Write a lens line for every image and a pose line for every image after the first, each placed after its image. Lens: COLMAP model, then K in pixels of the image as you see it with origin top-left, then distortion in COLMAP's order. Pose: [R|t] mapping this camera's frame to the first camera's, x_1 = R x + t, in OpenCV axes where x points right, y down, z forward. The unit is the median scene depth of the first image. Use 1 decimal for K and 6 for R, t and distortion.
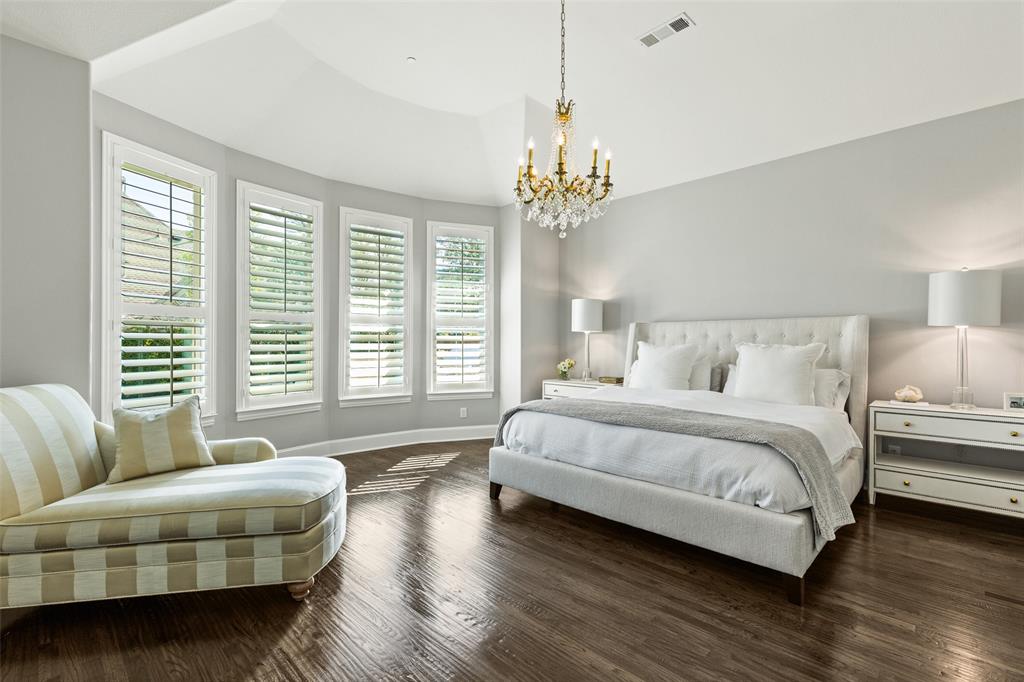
lens RADIAL K [[466.4, 0, 512.0], [0, 466.4, 341.0], [0, 0, 1]] dist [0.014433, 0.000048]
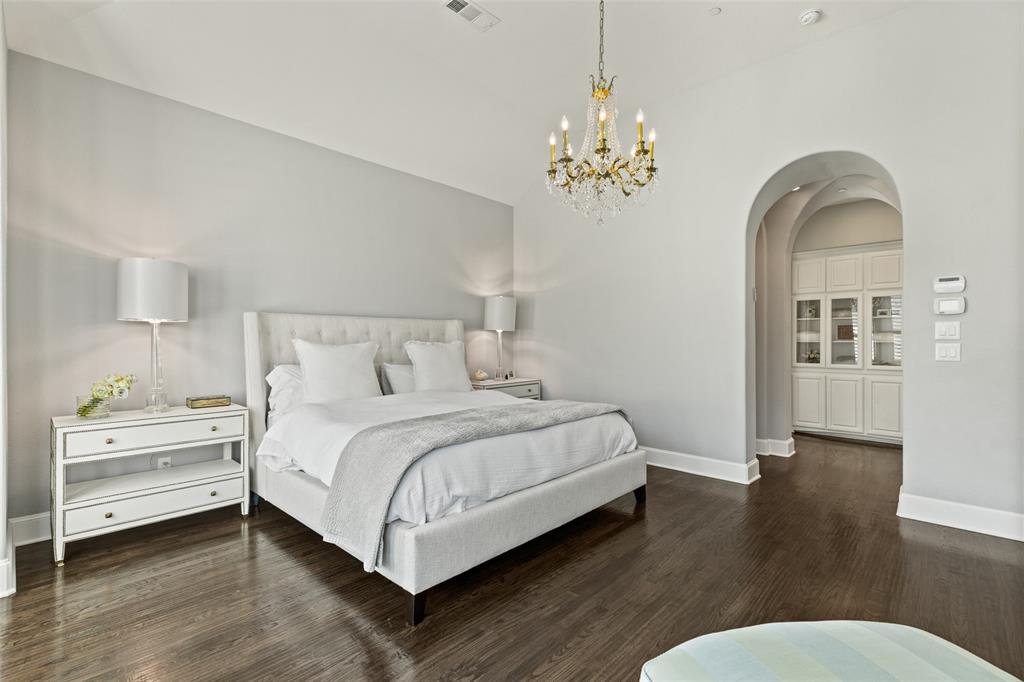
lens RADIAL K [[466.4, 0, 512.0], [0, 466.4, 341.0], [0, 0, 1]] dist [0.014433, 0.000048]
pose [[-0.029283, -0.001580, 0.999570, -0.707997], [-0.007487, 0.999971, 0.001362, 0.001105], [-0.999543, -0.007443, -0.029293, 1.063990]]
